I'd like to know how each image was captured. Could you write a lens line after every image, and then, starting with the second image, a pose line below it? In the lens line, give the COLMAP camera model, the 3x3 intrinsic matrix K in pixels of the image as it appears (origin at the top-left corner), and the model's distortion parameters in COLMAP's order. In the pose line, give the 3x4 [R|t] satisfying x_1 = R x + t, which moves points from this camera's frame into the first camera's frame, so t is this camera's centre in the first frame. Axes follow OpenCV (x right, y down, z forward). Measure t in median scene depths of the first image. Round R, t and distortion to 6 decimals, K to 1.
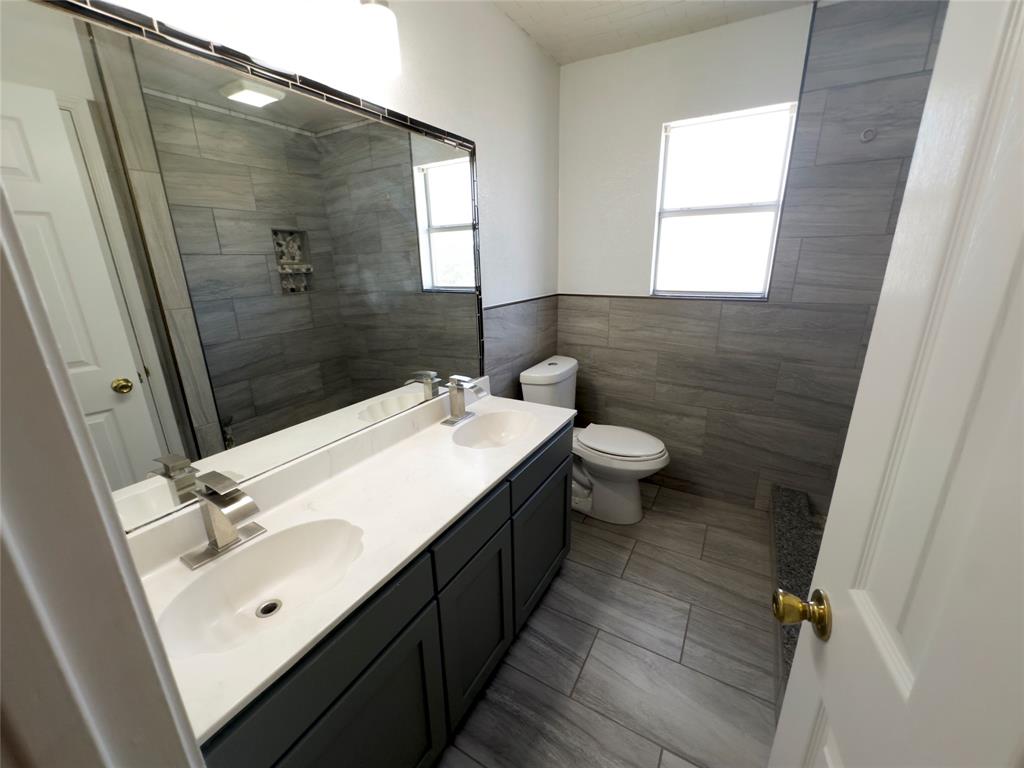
lens RADIAL K [[410.0, 0, 510.5], [0, 410.0, 386.0], [0, 0, 1]] dist [-0.001296, 0.000021]
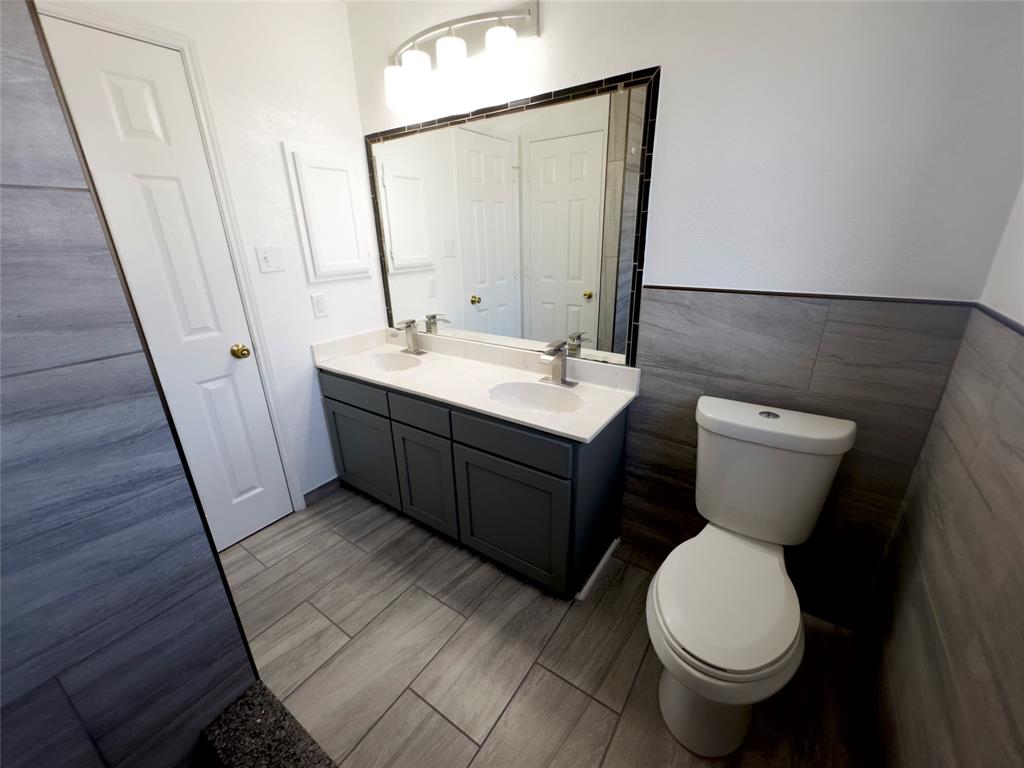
lens RADIAL K [[410.0, 0, 515.1], [0, 410.0, 384.3], [0, 0, 1]] dist [-0.001296, 0.000021]
pose [[-0.076023, 0.369039, -0.926300, 0.916279], [-0.272107, 0.886048, 0.375335, -0.298379], [0.959259, 0.280587, 0.033058, 0.934243]]
